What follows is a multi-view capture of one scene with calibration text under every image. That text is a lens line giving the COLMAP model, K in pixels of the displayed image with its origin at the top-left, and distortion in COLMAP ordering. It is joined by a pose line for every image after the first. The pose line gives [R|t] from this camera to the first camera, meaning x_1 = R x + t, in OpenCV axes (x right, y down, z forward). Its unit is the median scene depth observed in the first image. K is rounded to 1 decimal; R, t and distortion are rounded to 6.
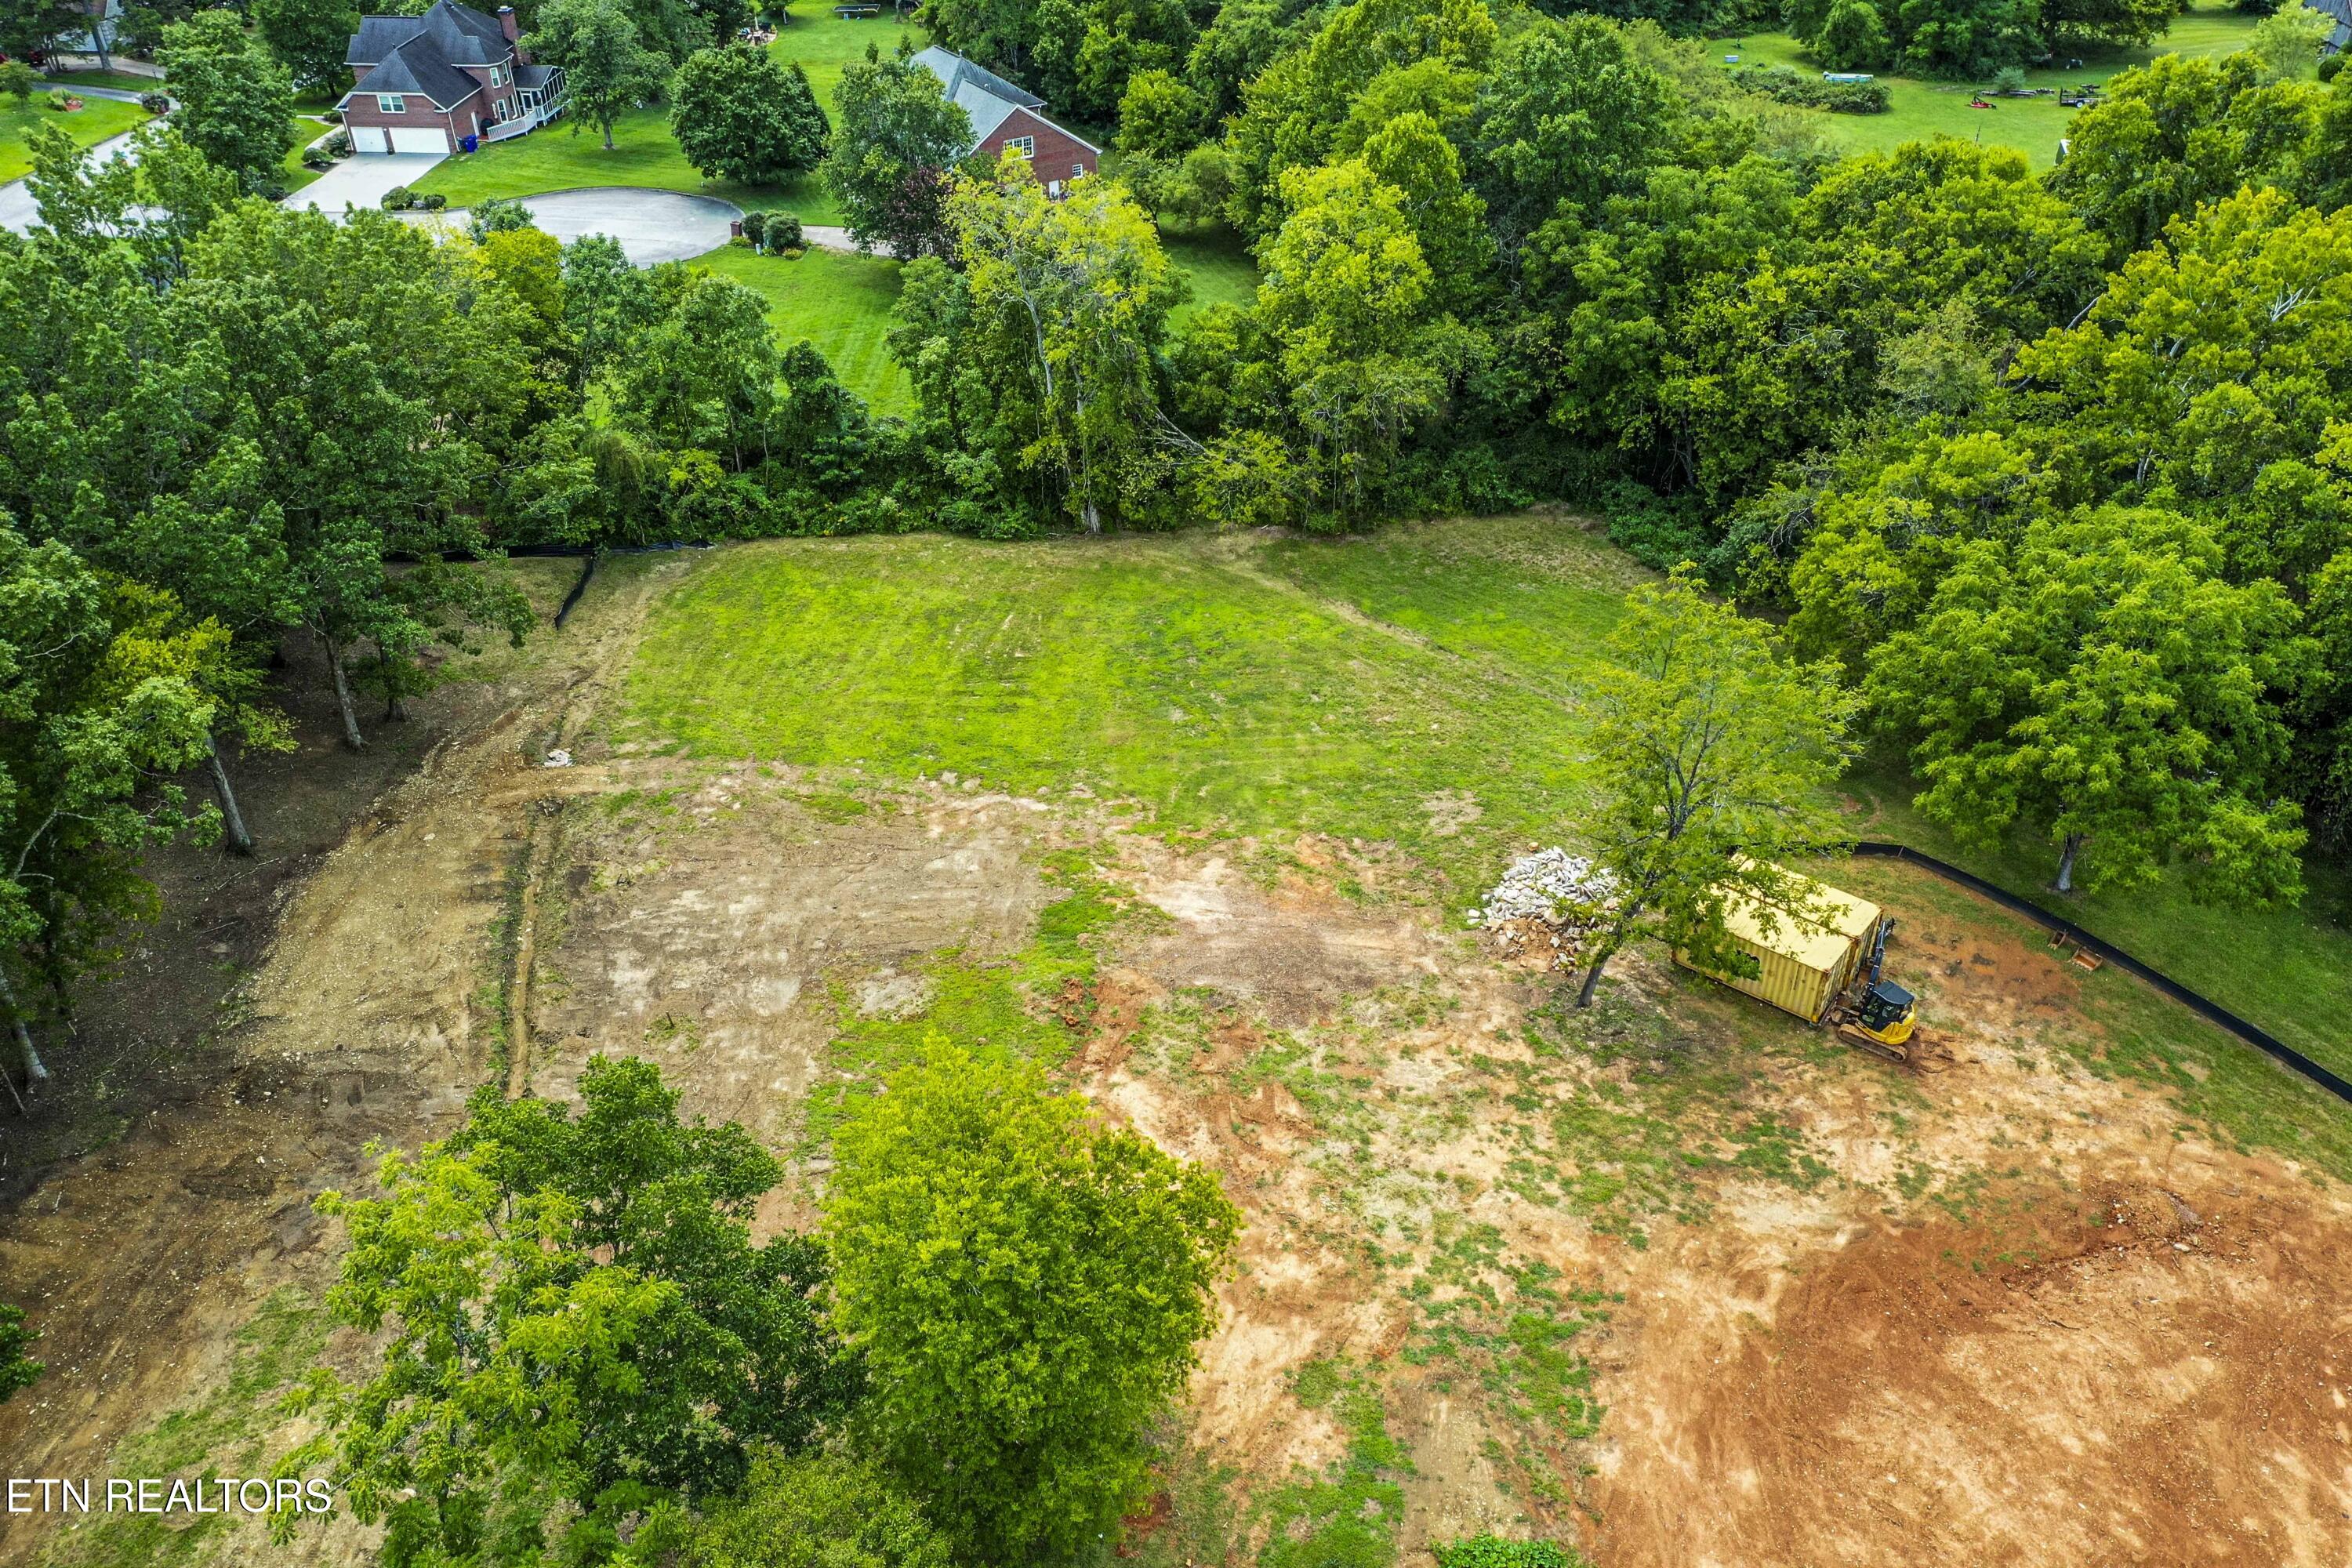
lens RADIAL K [[1640.7, 0, 1279.8], [0, 1640.7, 896.3], [0, 0, 1]] dist [-0.004842, 0.005310]
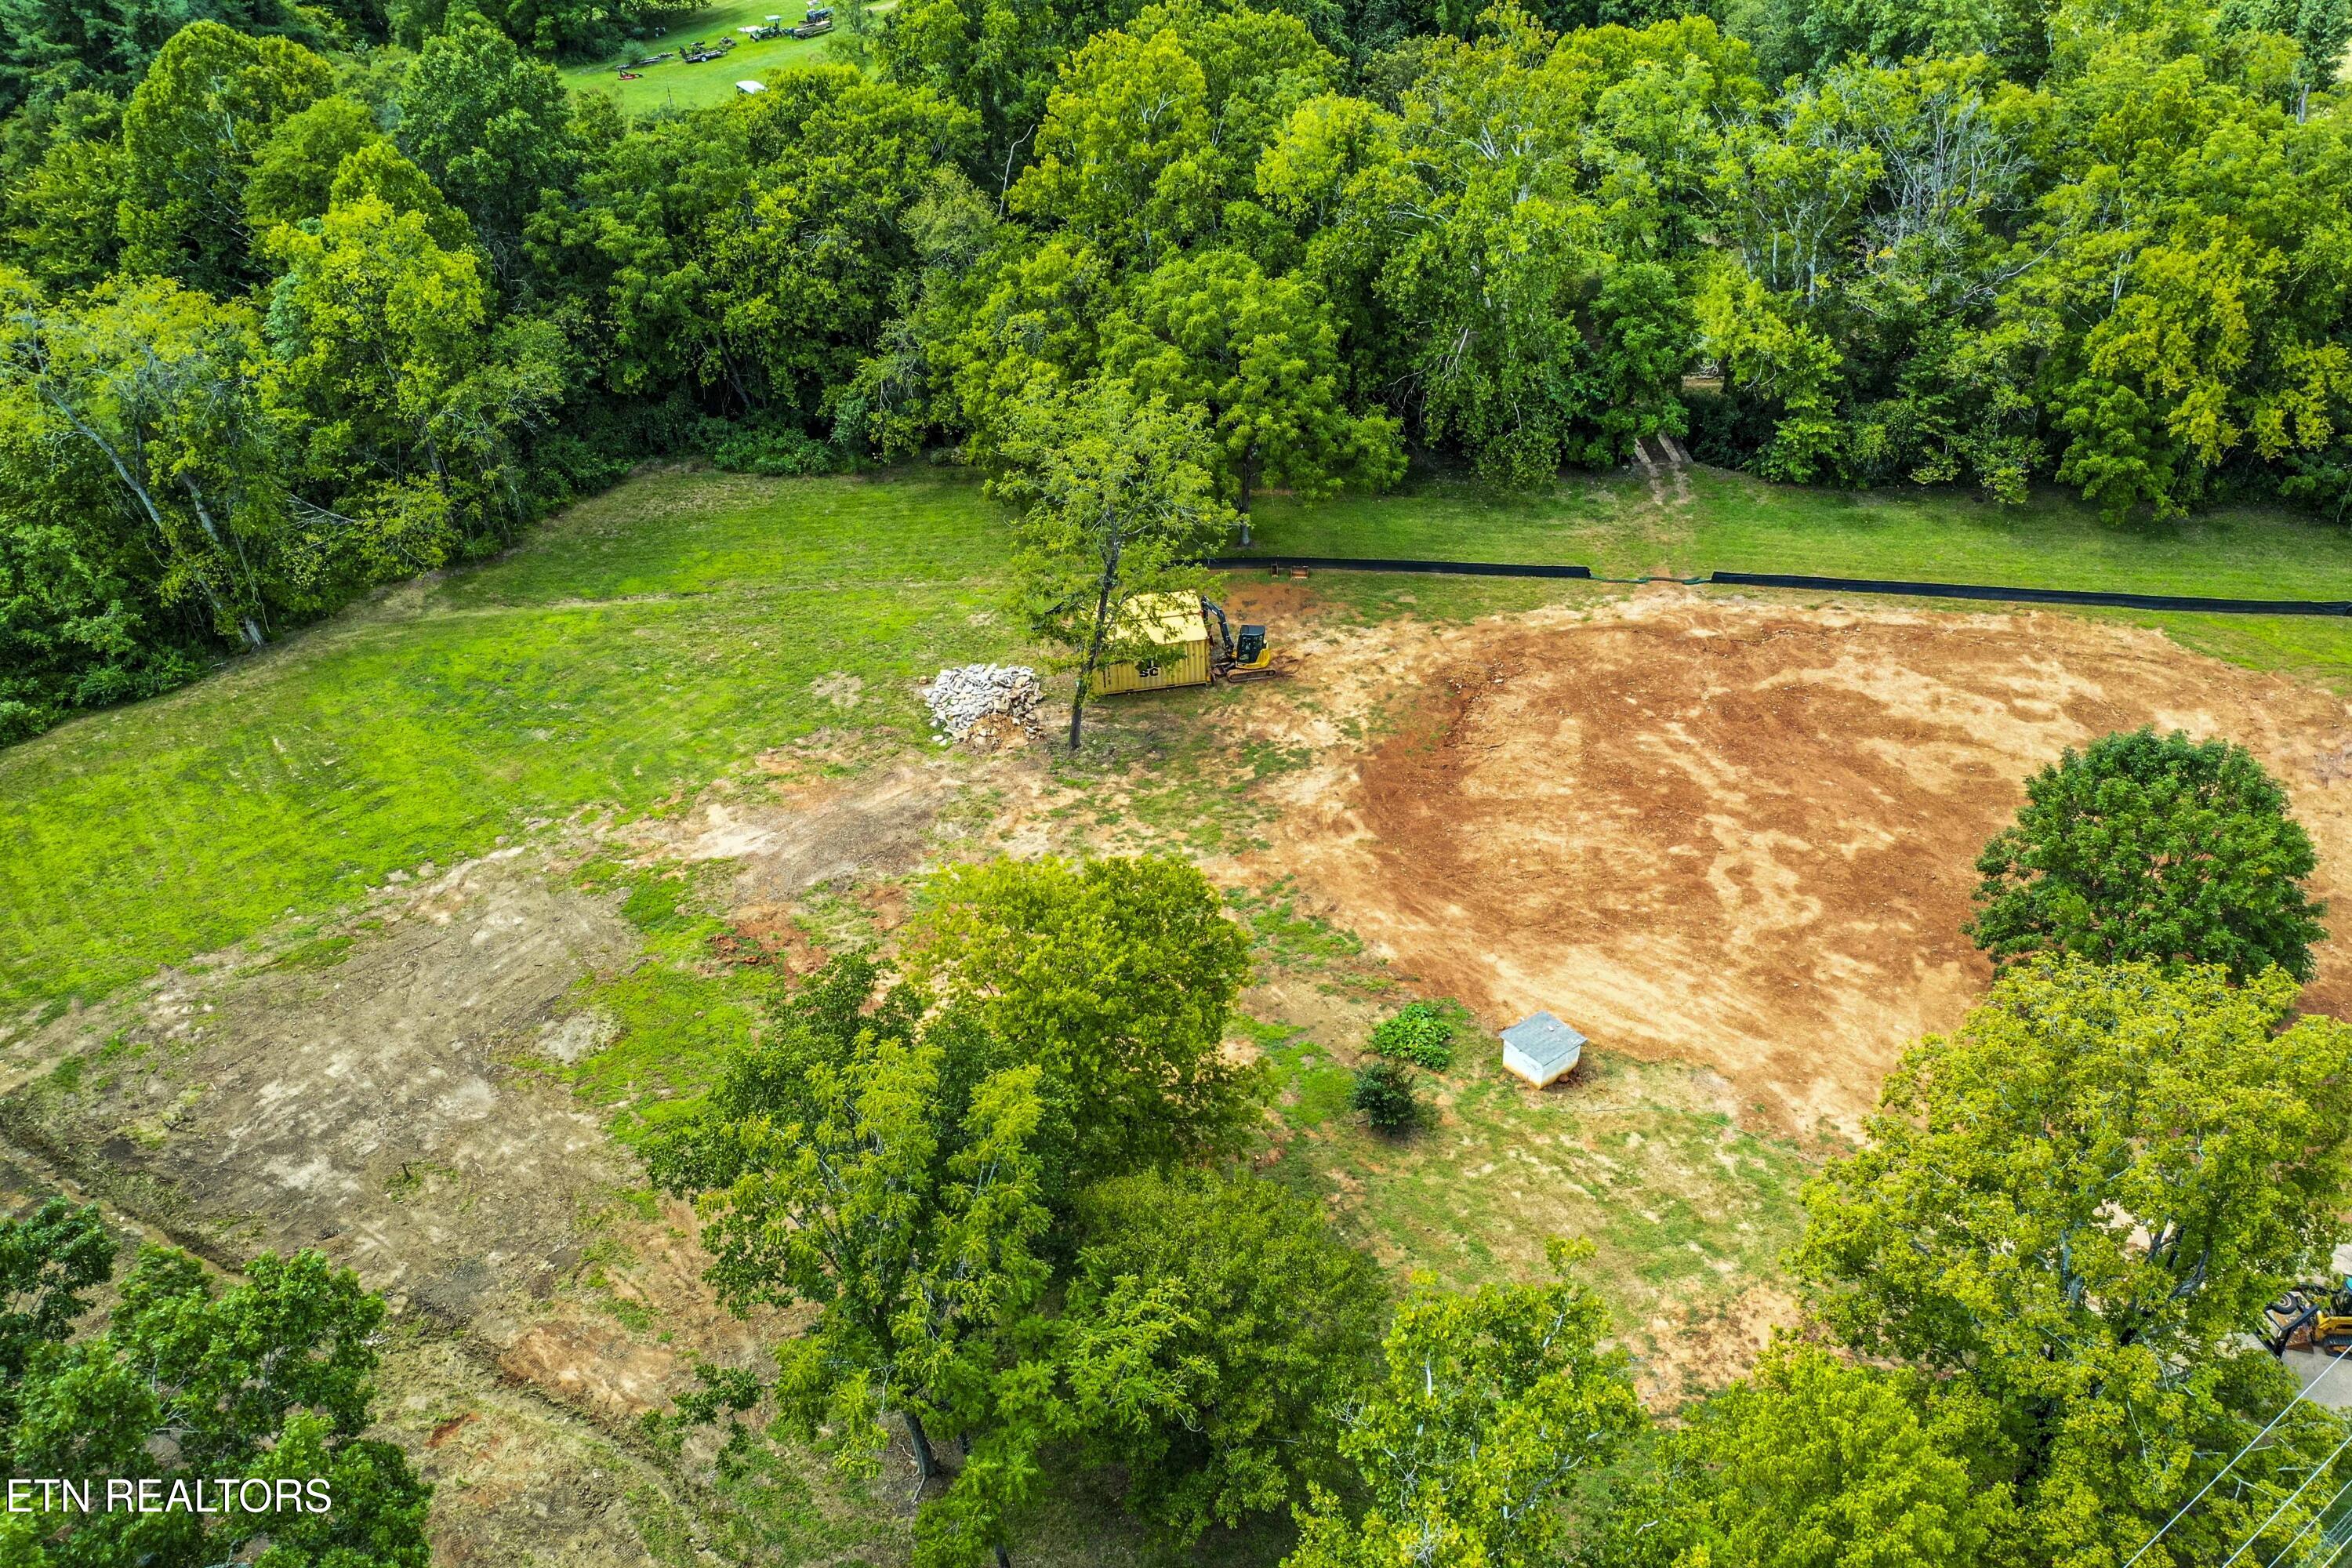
lens RADIAL K [[1602.0, 0, 1155.5], [0, 1602.0, 846.3], [0, 0, 1]] dist [-0.003718, -0.000594]
pose [[0.689371, -0.467091, 0.553709, -0.426685], [0.480069, 0.866986, 0.133674, -0.000638], [-0.542497, 0.173667, 0.821911, -0.004619]]
